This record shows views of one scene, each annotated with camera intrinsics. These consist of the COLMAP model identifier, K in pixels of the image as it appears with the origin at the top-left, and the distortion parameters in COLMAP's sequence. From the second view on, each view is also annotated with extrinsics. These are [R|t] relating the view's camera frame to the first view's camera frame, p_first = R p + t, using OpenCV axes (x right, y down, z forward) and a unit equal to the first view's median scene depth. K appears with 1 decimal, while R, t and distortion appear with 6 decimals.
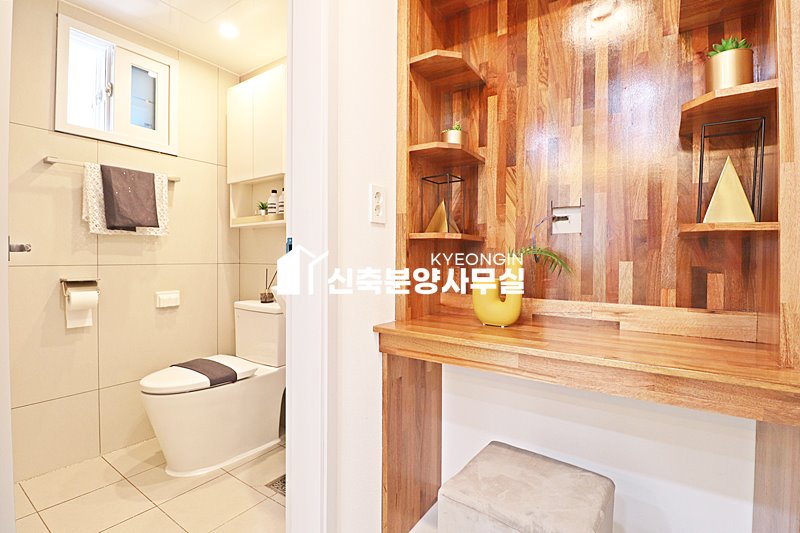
lens RADIAL K [[372.8, 0, 401.2], [0, 372.8, 264.4], [0, 0, 1]] dist [-0.003704, -0.012009]
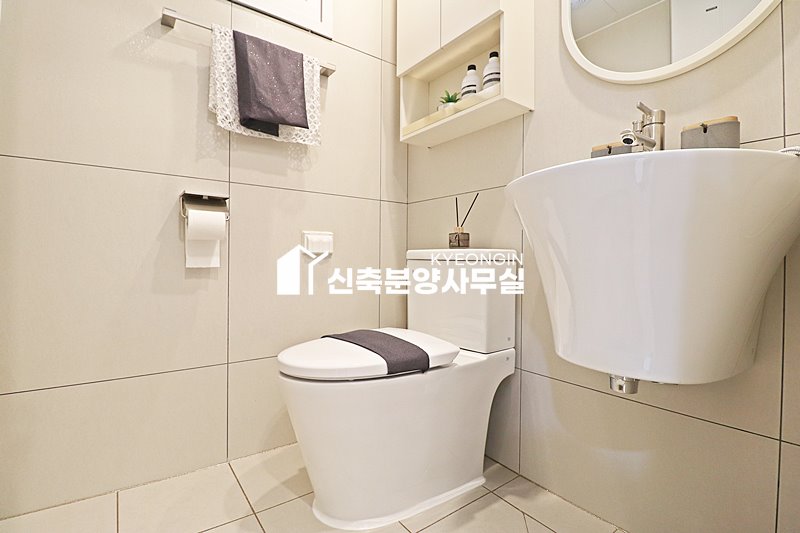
lens RADIAL K [[372.8, 0, 399.6], [0, 372.8, 264.7], [0, 0, 1]] dist [-0.003704, -0.012009]
pose [[0.946078, 0.007922, -0.323843, -0.295795], [-0.009478, 0.999950, -0.003227, 0.154472], [0.323802, 0.006122, 0.946105, 0.448095]]
